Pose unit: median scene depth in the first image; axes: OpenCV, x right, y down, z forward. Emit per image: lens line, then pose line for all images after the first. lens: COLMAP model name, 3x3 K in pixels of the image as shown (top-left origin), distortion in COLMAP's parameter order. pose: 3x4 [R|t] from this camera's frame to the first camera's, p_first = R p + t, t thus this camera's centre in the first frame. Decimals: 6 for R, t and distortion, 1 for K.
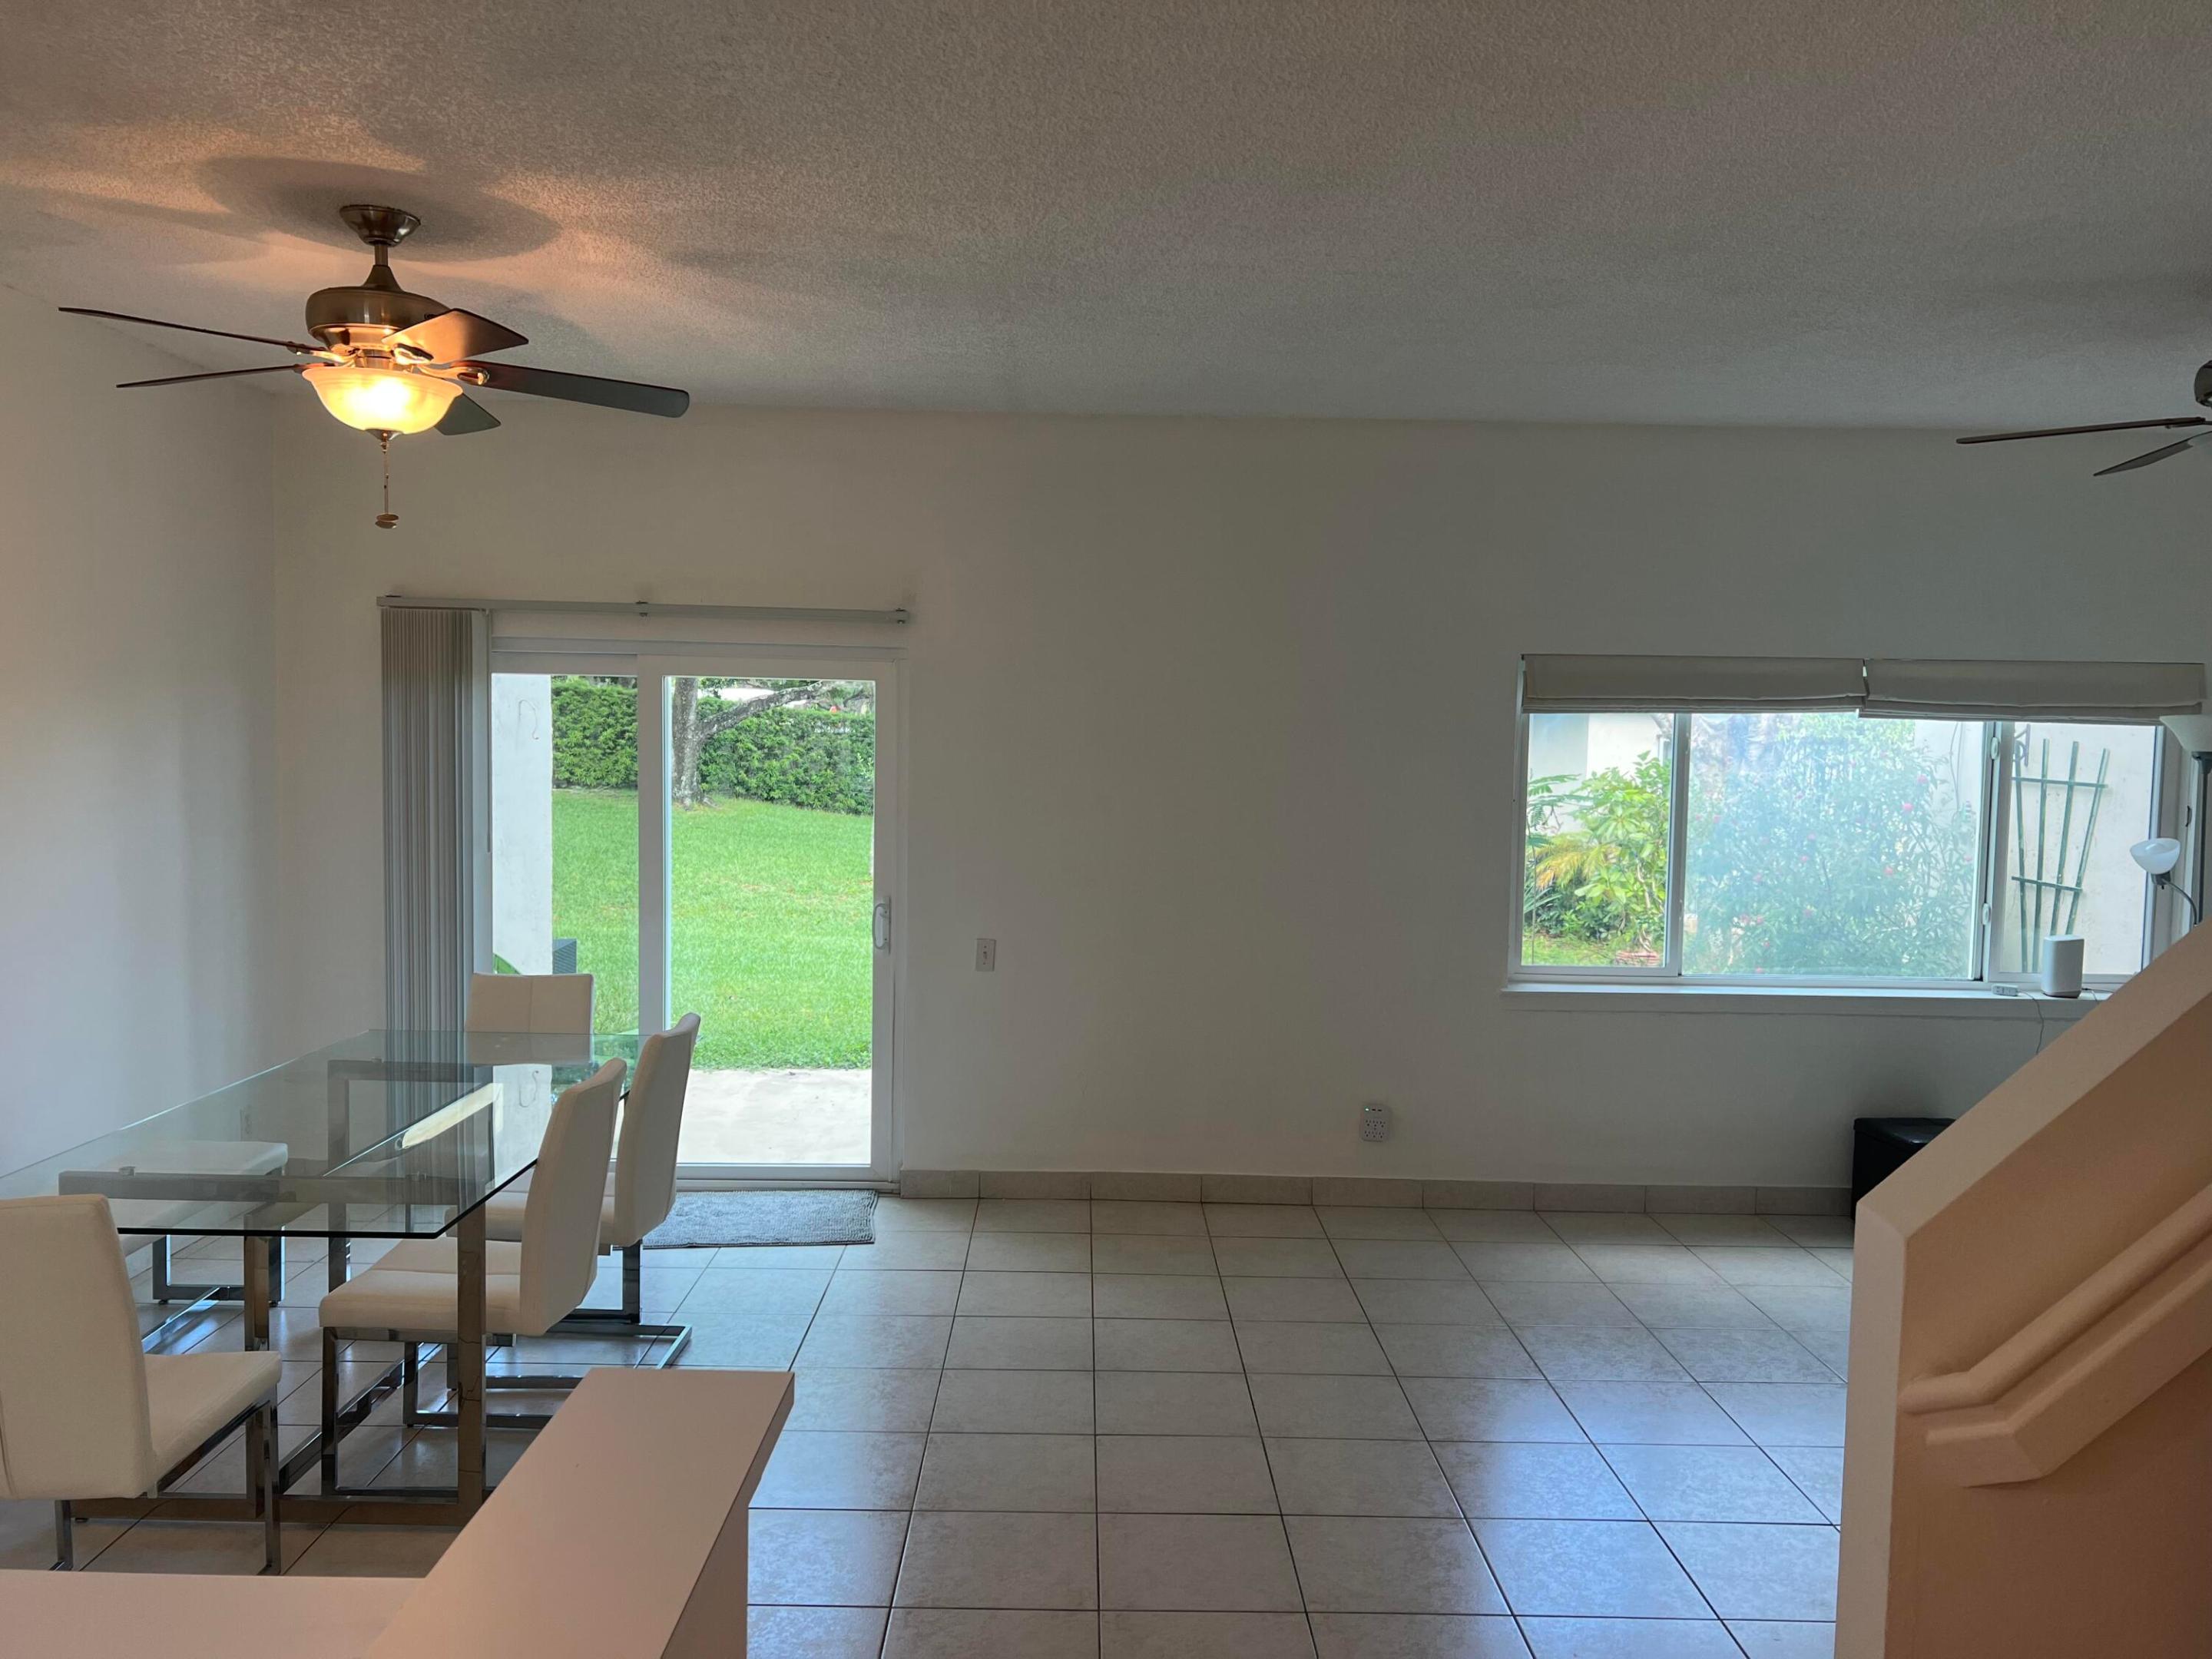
lens RADIAL K [[1656.1, 0, 1106.0], [0, 1656.1, 829.5], [0, 0, 1]] dist [0.073005, -0.088967]
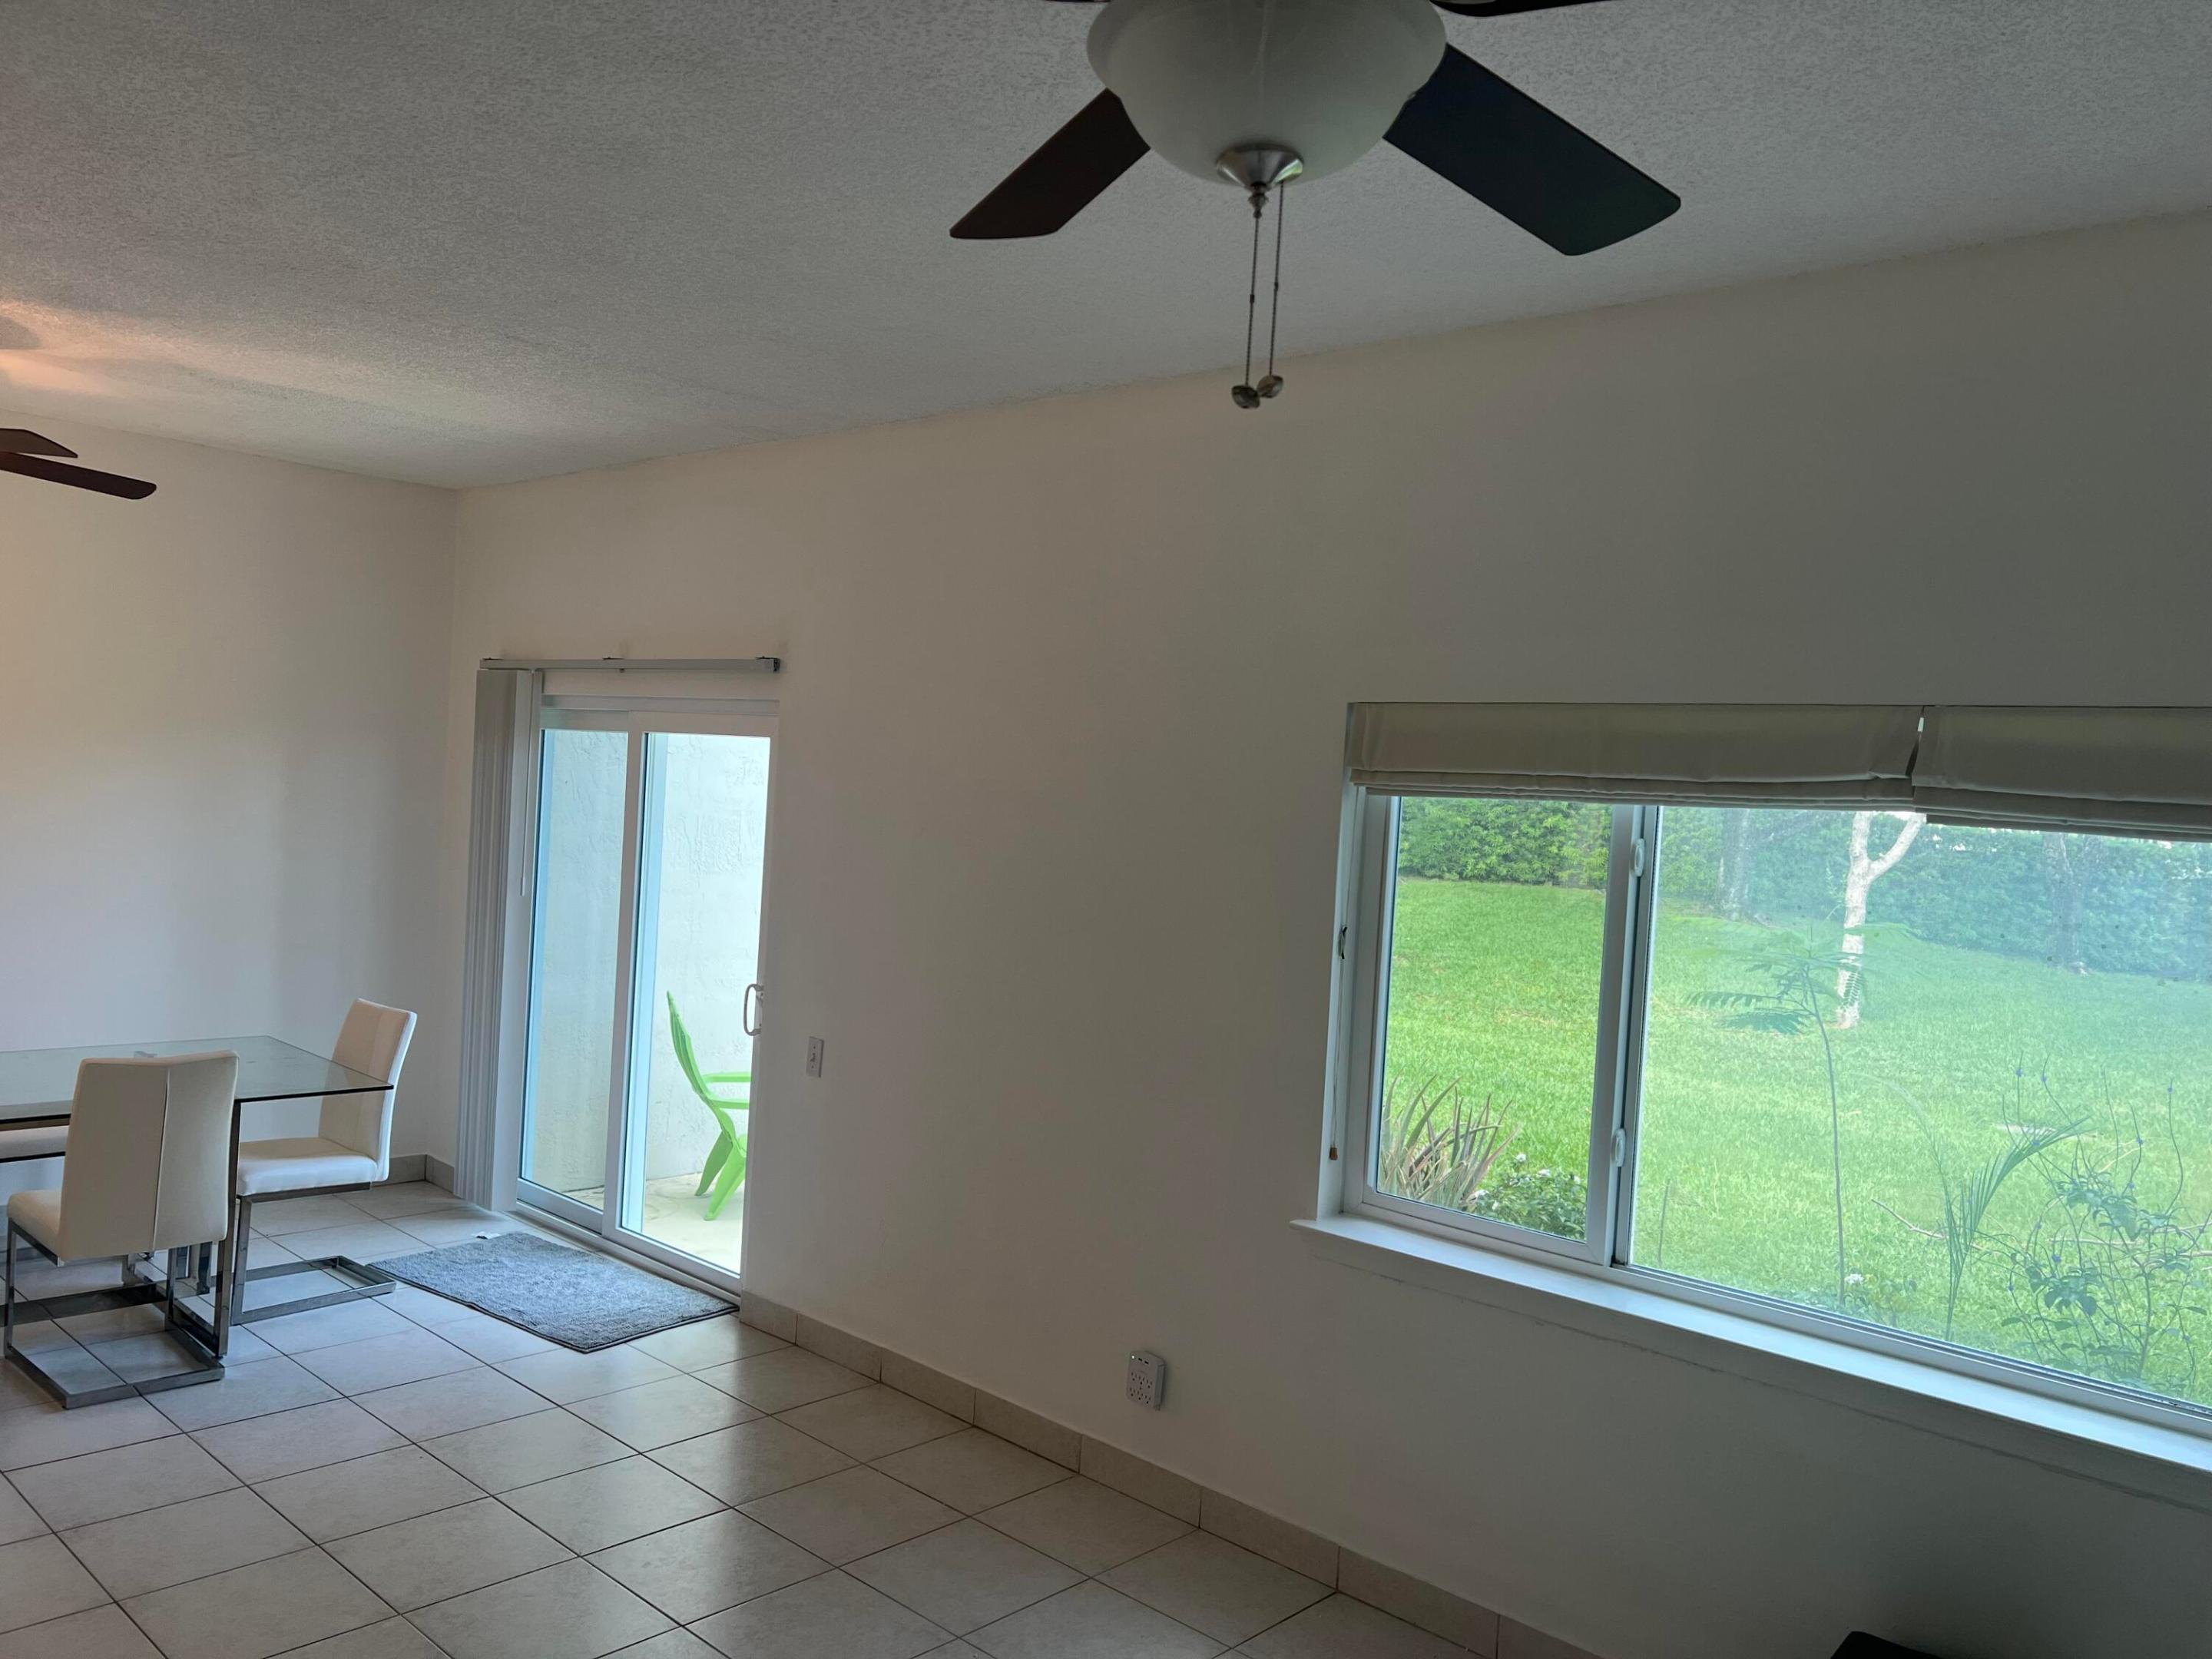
lens RADIAL K [[1656.1, 0, 1106.0], [0, 1656.1, 829.5], [0, 0, 1]] dist [0.073005, -0.088967]
pose [[0.730140, 0.042748, -0.681960, 0.611063], [-0.087198, 0.995710, -0.030943, -0.027700], [0.677711, 0.082058, 0.730735, 0.463347]]
